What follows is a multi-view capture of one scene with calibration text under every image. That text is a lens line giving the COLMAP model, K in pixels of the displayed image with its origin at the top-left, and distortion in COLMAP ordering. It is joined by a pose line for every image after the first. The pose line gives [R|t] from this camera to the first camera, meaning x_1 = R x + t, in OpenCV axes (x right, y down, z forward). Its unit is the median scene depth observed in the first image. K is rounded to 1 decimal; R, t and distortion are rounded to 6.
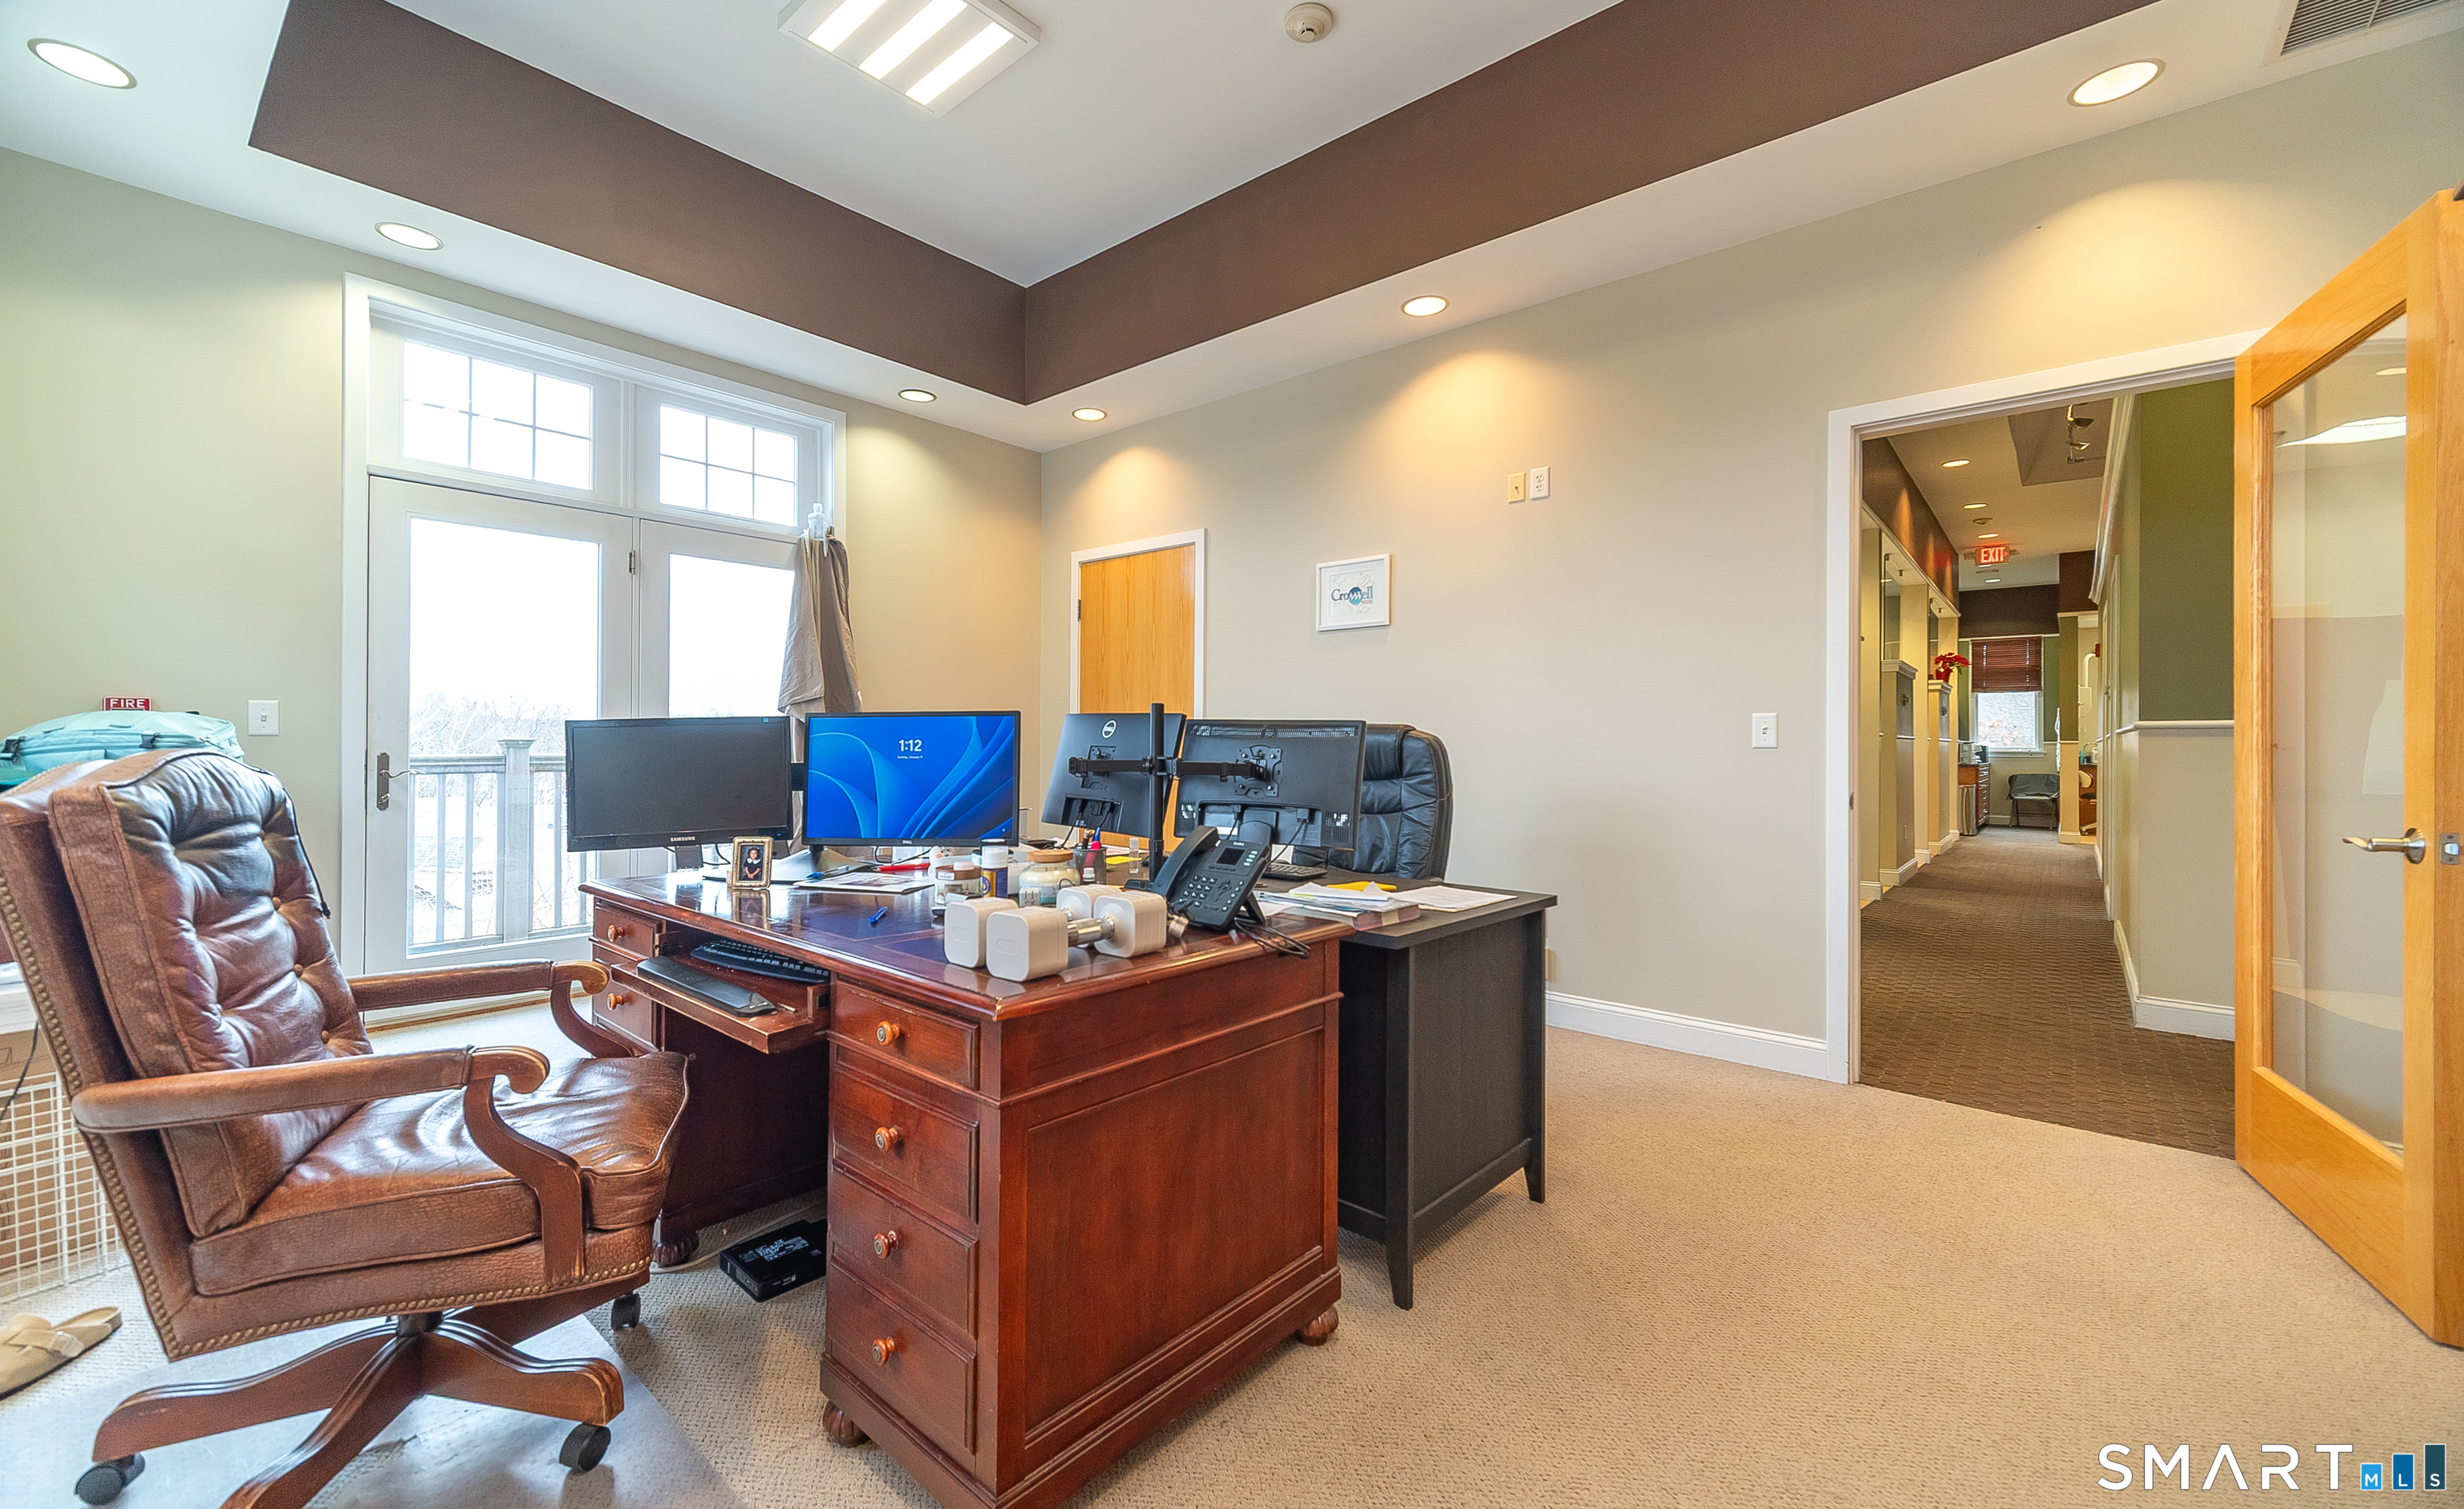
lens RADIAL K [[981.0, 0, 1224.5], [0, 981.0, 754.8], [0, 0, 1]] dist [0.001986, 0.000168]
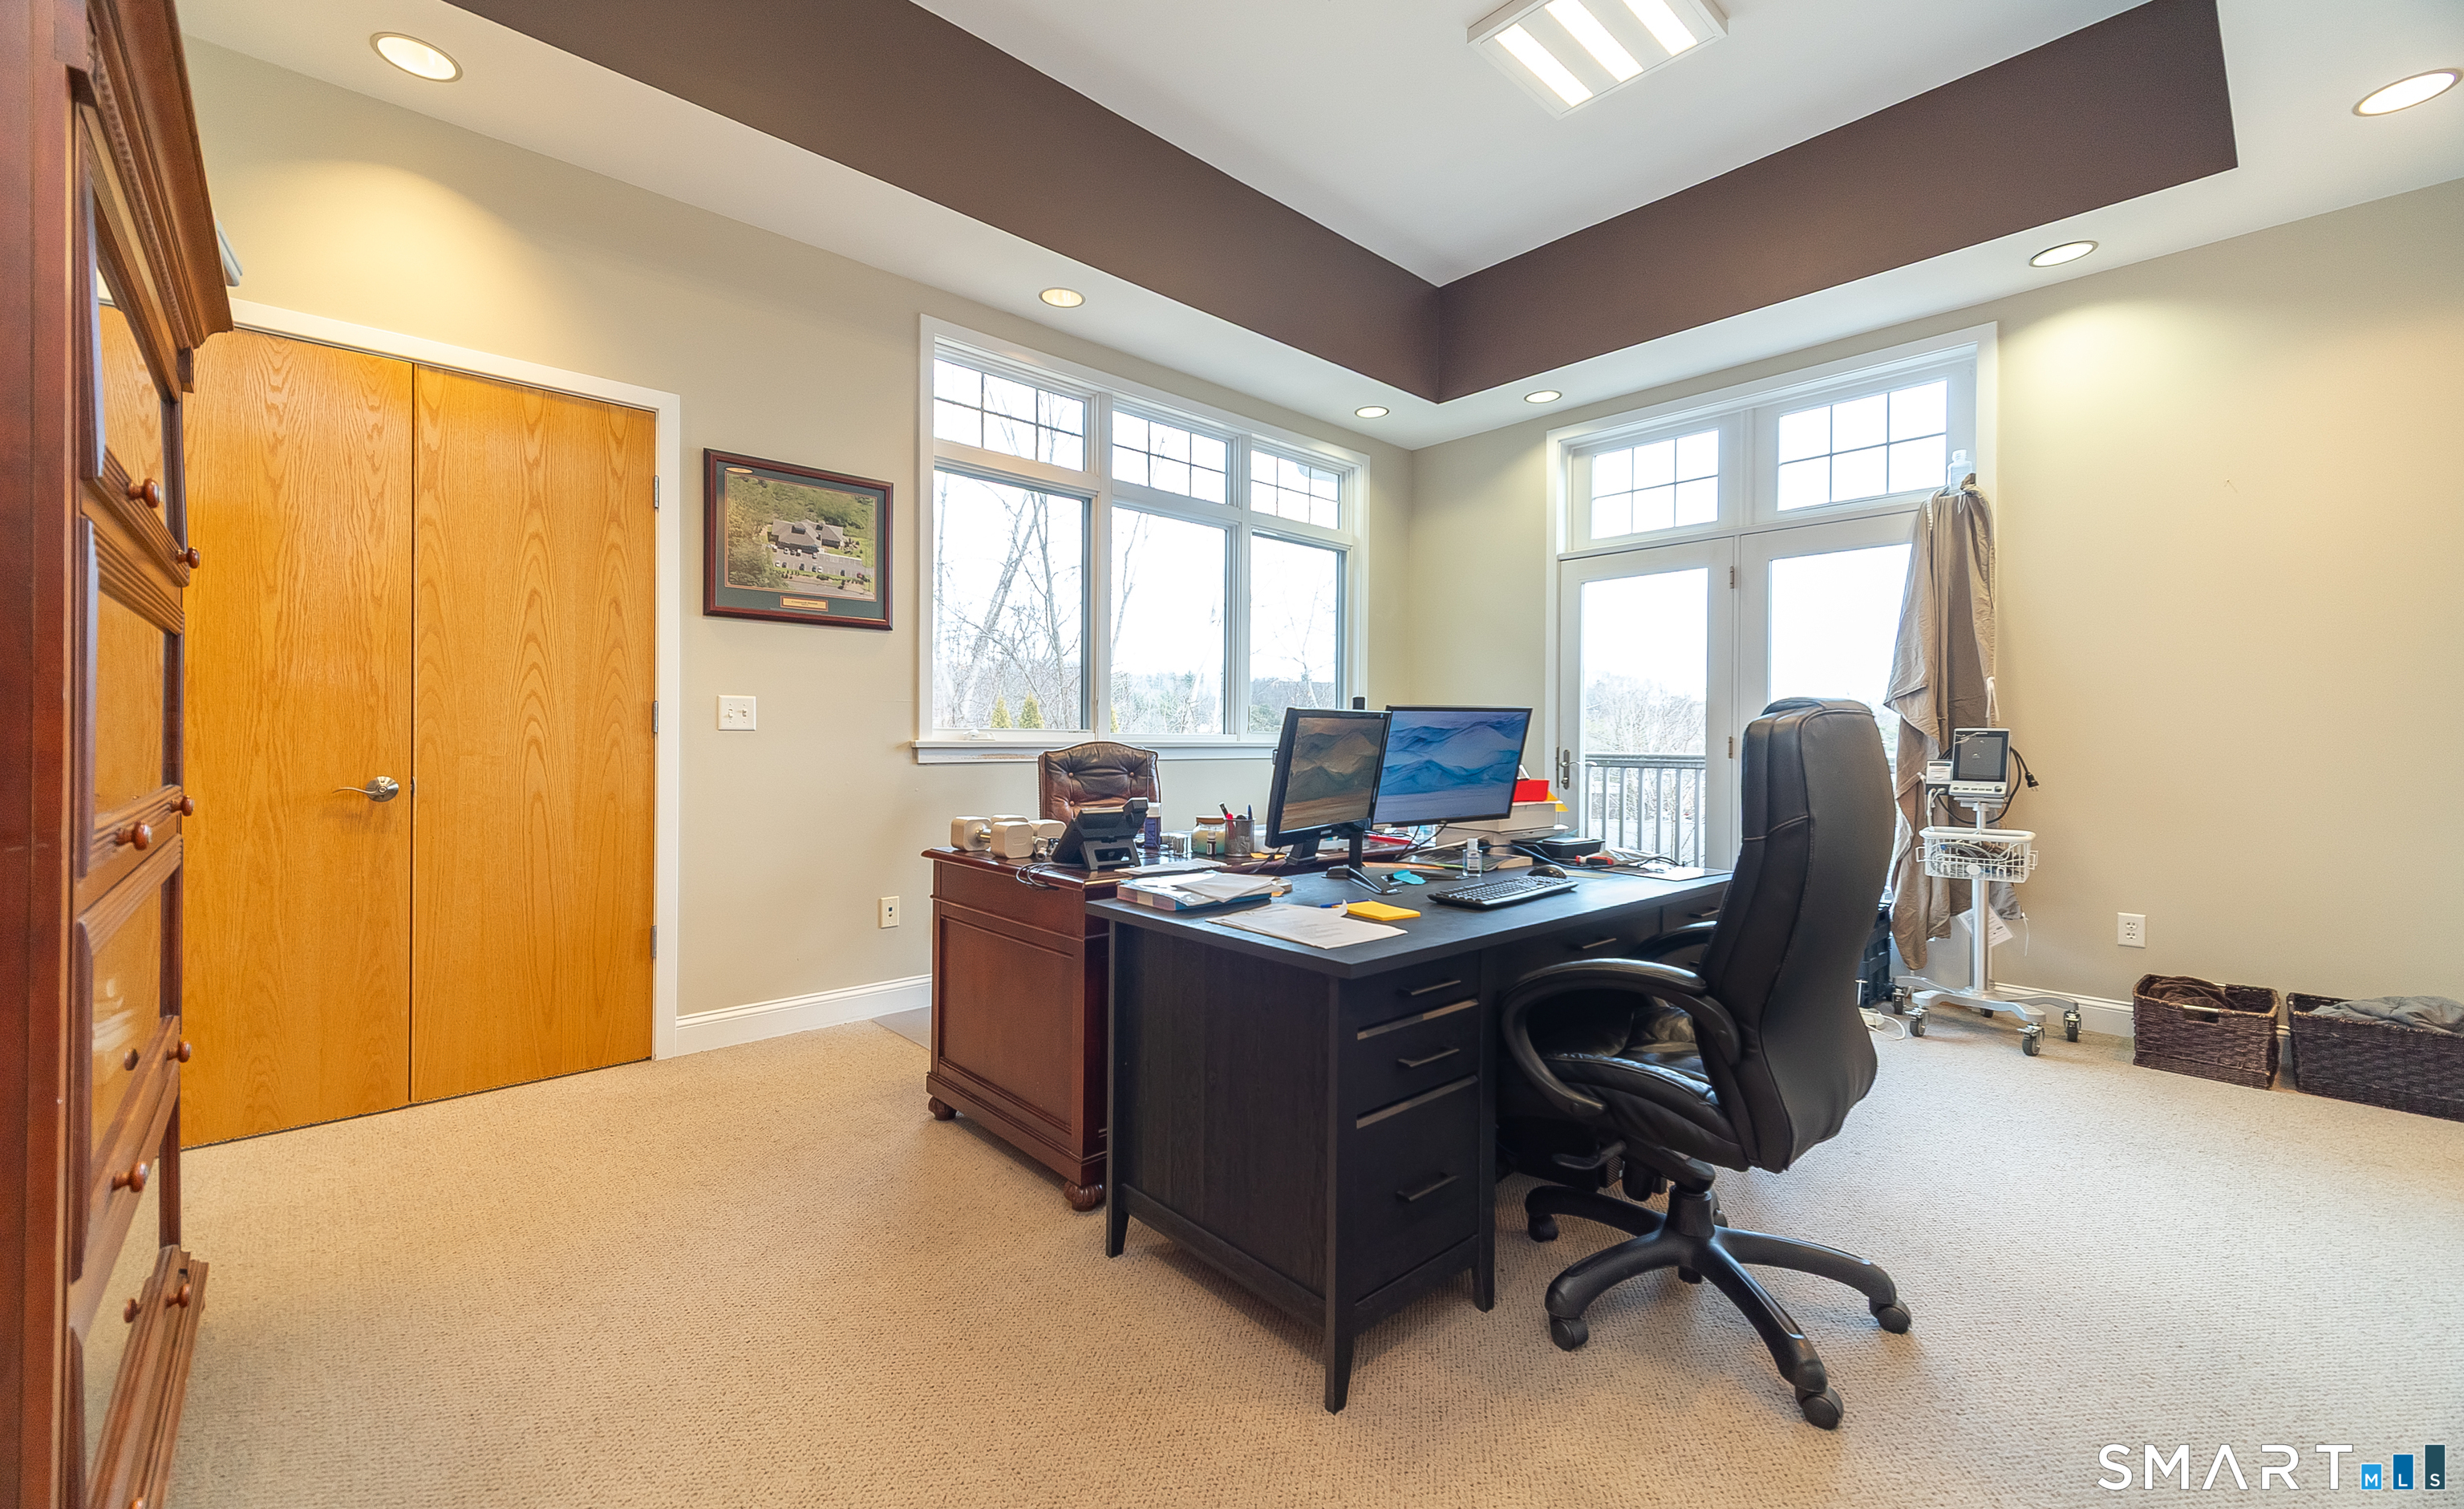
lens RADIAL K [[981.0, 0, 1225.5], [0, 981.0, 738.3], [0, 0, 1]] dist [0.001986, 0.000168]
pose [[-0.116256, -0.004125, -0.993211, 0.550963], [-0.009633, 0.999949, -0.003025, -0.009039], [0.993173, 0.009216, -0.116290, 0.576889]]
